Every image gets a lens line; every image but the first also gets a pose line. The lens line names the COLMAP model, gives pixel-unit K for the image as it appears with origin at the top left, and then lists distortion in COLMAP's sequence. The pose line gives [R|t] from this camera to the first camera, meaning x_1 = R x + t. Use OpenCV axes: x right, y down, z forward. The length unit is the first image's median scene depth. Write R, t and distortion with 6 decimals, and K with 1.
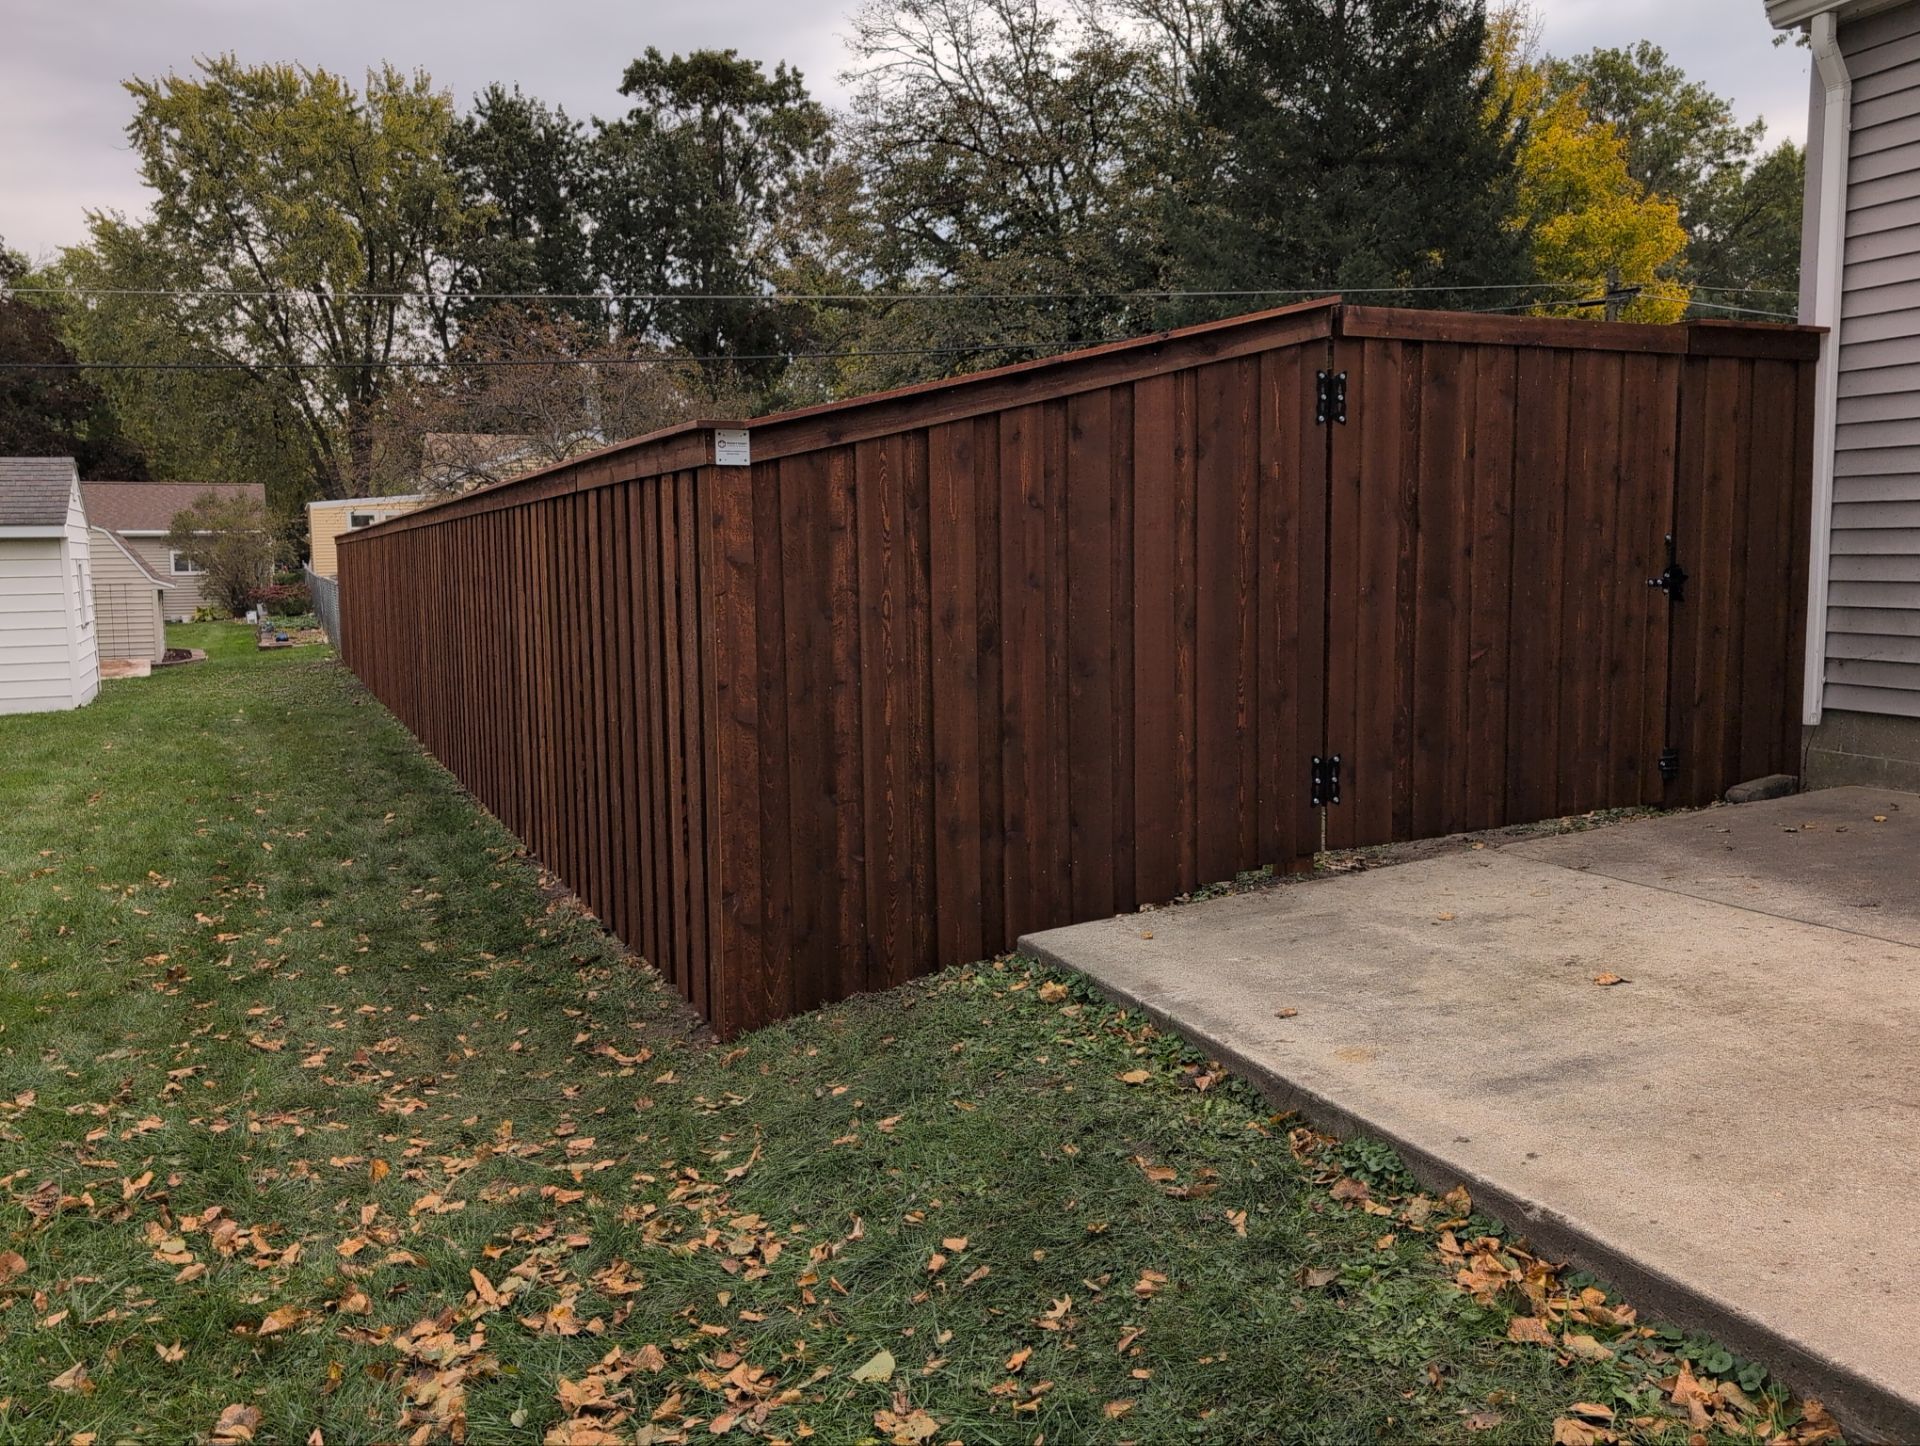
lens RADIAL K [[1607.6, 0, 953.8], [0, 1607.6, 714.5], [0, 0, 1]] dist [0.028059, -0.020843]
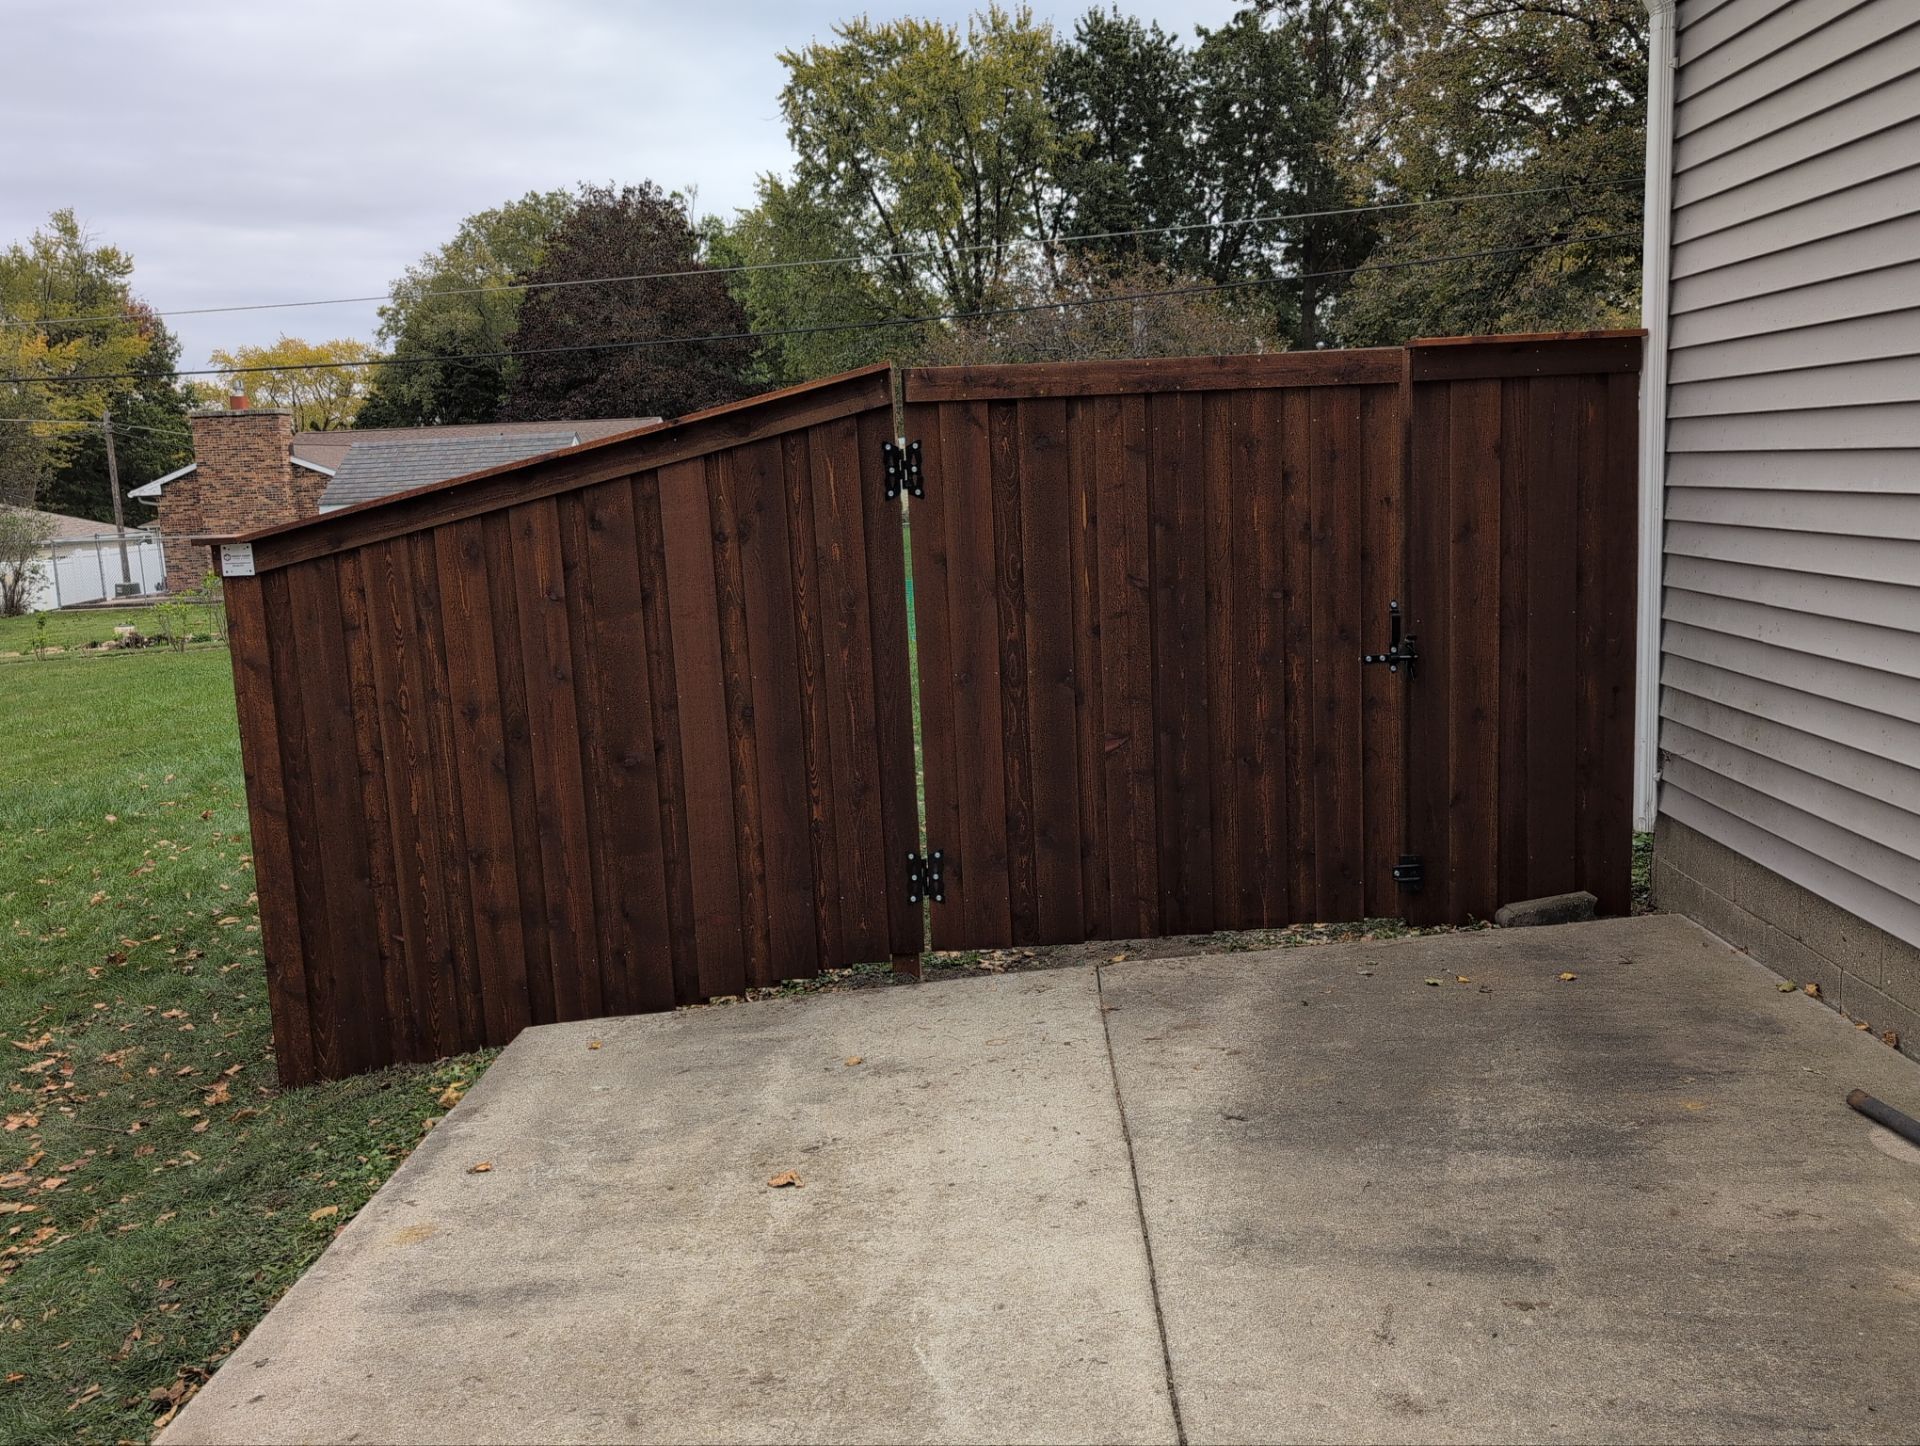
lens RADIAL K [[1607.6, 0, 952.3], [0, 1607.6, 712.4], [0, 0, 1]] dist [0.028059, -0.020843]
pose [[0.915082, 0.033132, -0.401905, 0.557849], [-0.009291, 0.998087, 0.061126, -0.101173], [0.403161, -0.052201, 0.913639, 0.149350]]
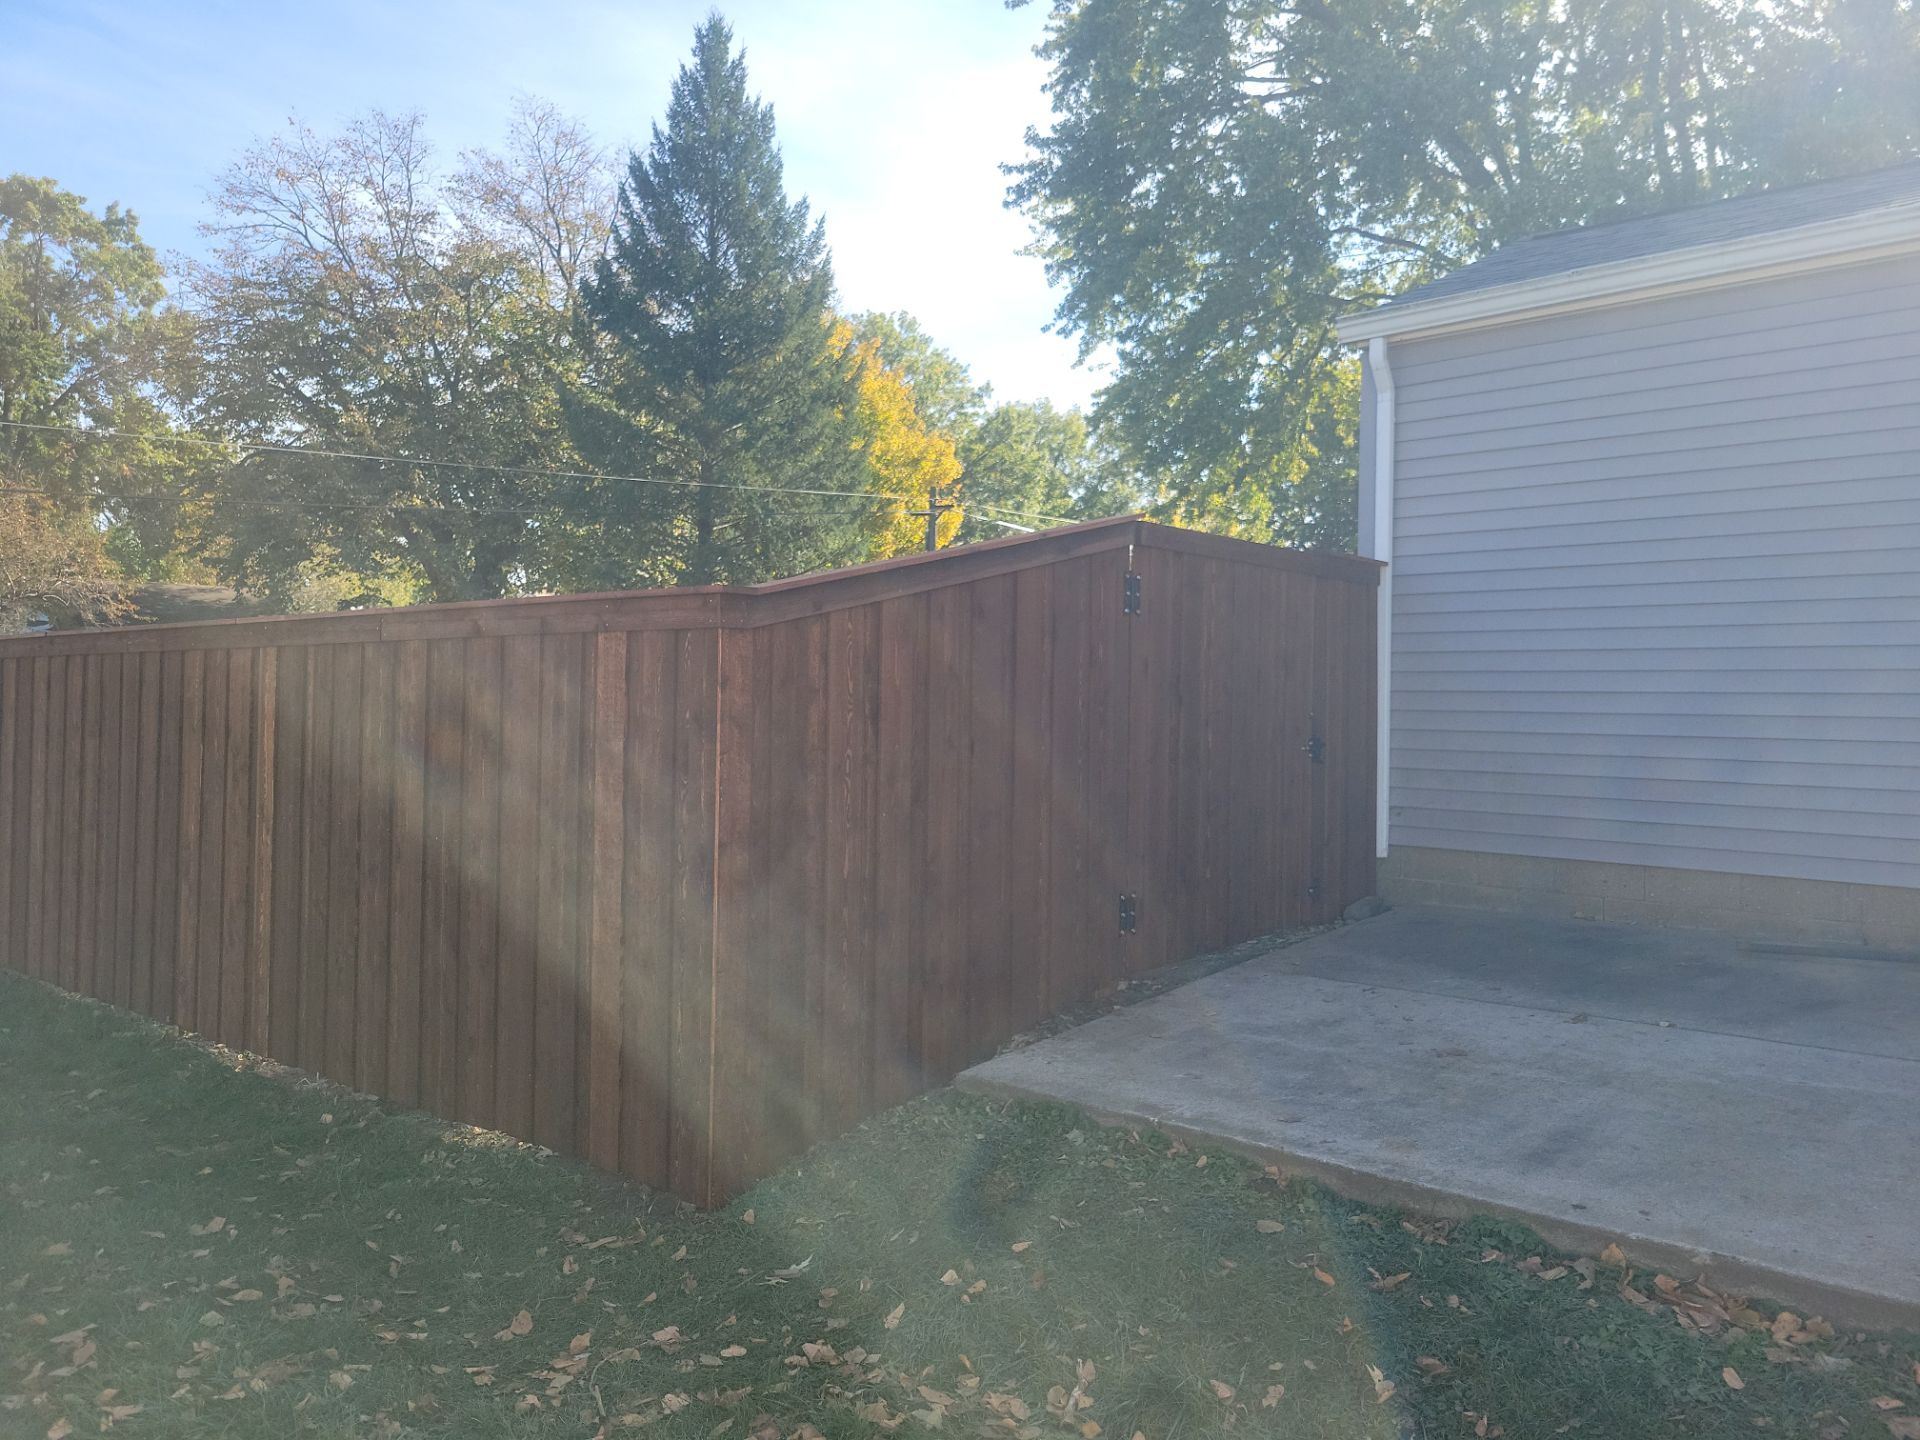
lens RADIAL K [[1445.6, 0, 947.6], [0, 1445.6, 689.7], [0, 0, 1]] dist [0.052440, -0.030316]
pose [[0.900244, 0.027913, 0.434491, -0.317961], [0.021037, 0.993988, -0.107446, -0.010016], [-0.434878, 0.105868, 0.894245, 0.085759]]
